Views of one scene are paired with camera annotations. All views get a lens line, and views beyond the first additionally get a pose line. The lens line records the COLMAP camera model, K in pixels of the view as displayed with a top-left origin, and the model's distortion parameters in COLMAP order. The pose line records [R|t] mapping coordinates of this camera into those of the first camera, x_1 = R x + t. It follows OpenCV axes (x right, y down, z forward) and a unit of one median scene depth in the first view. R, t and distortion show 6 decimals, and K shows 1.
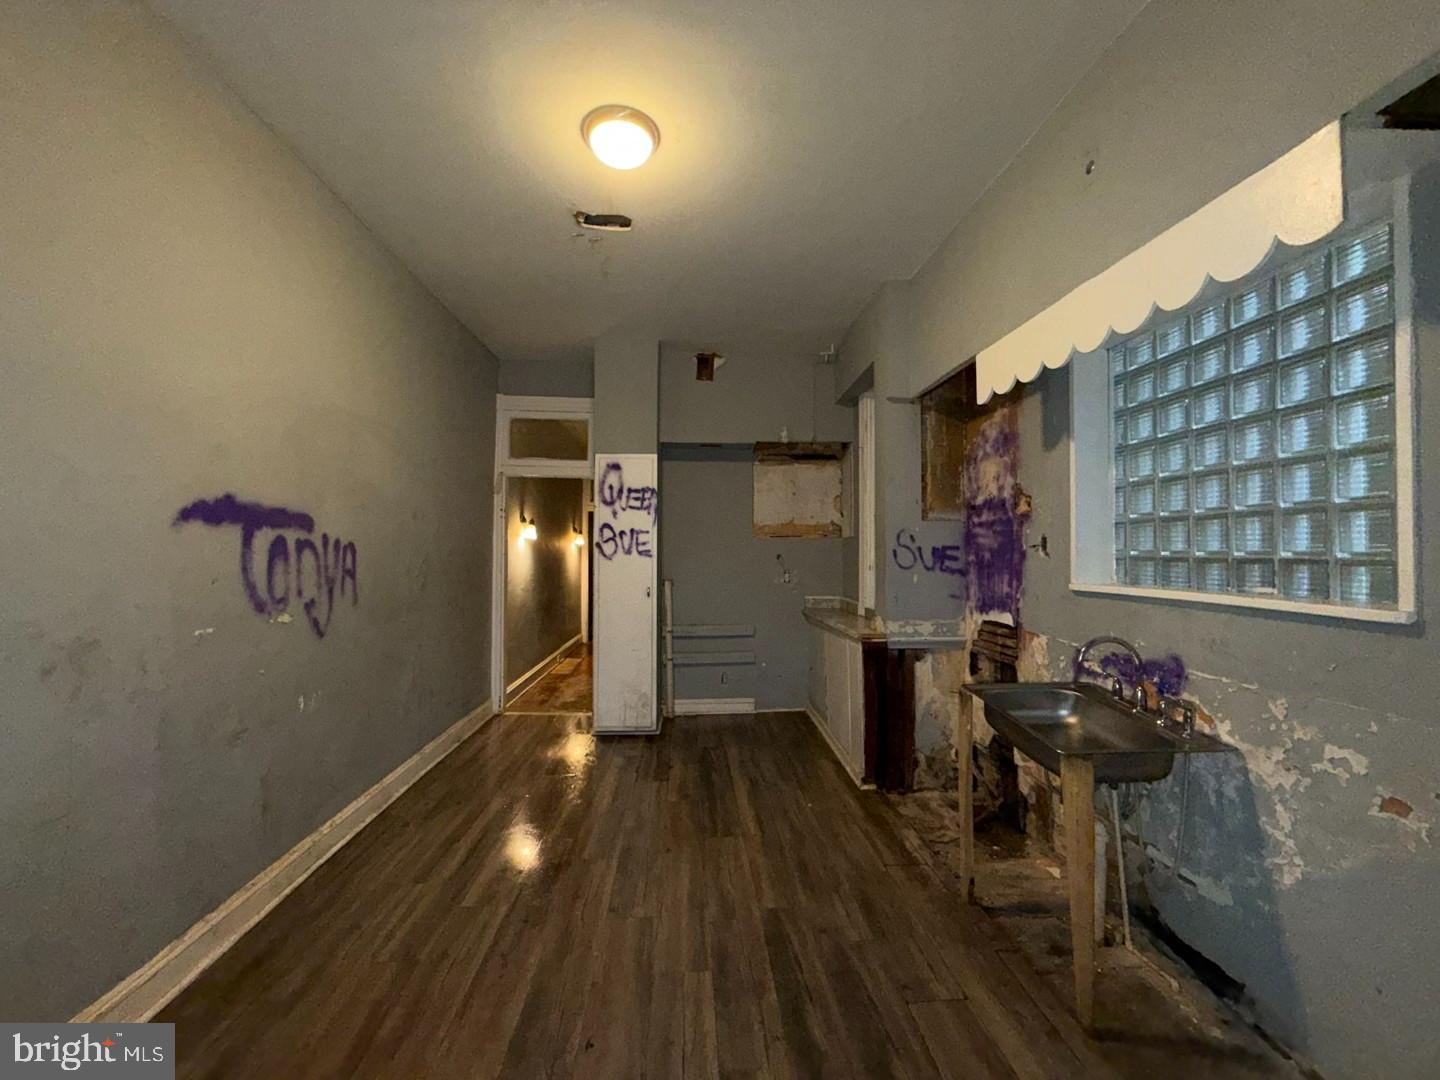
lens RADIAL K [[592.2, 0, 718.5], [0, 592.2, 545.6], [0, 0, 1]] dist [-0.000970, -0.000118]
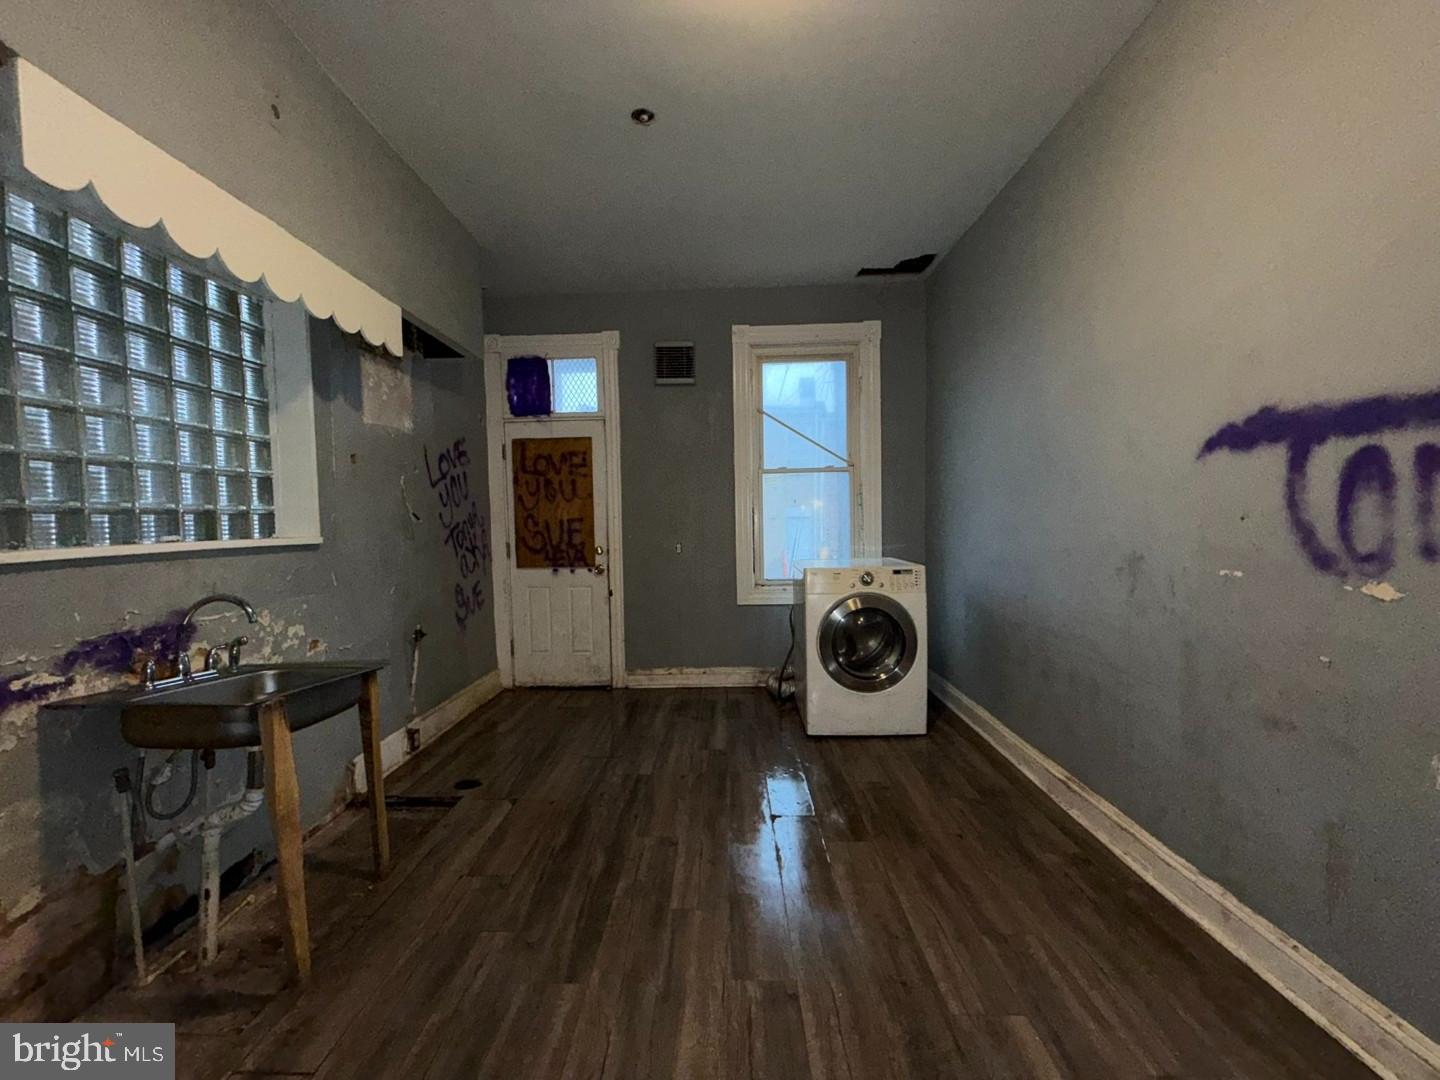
lens RADIAL K [[592.2, 0, 706.1], [0, 592.2, 538.8], [0, 0, 1]] dist [-0.000970, -0.000118]
pose [[-0.995809, 0.011733, 0.090704, -0.131777], [0.014405, 0.999480, 0.028863, 0.044323], [-0.090318, 0.030049, -0.995460, 1.512815]]
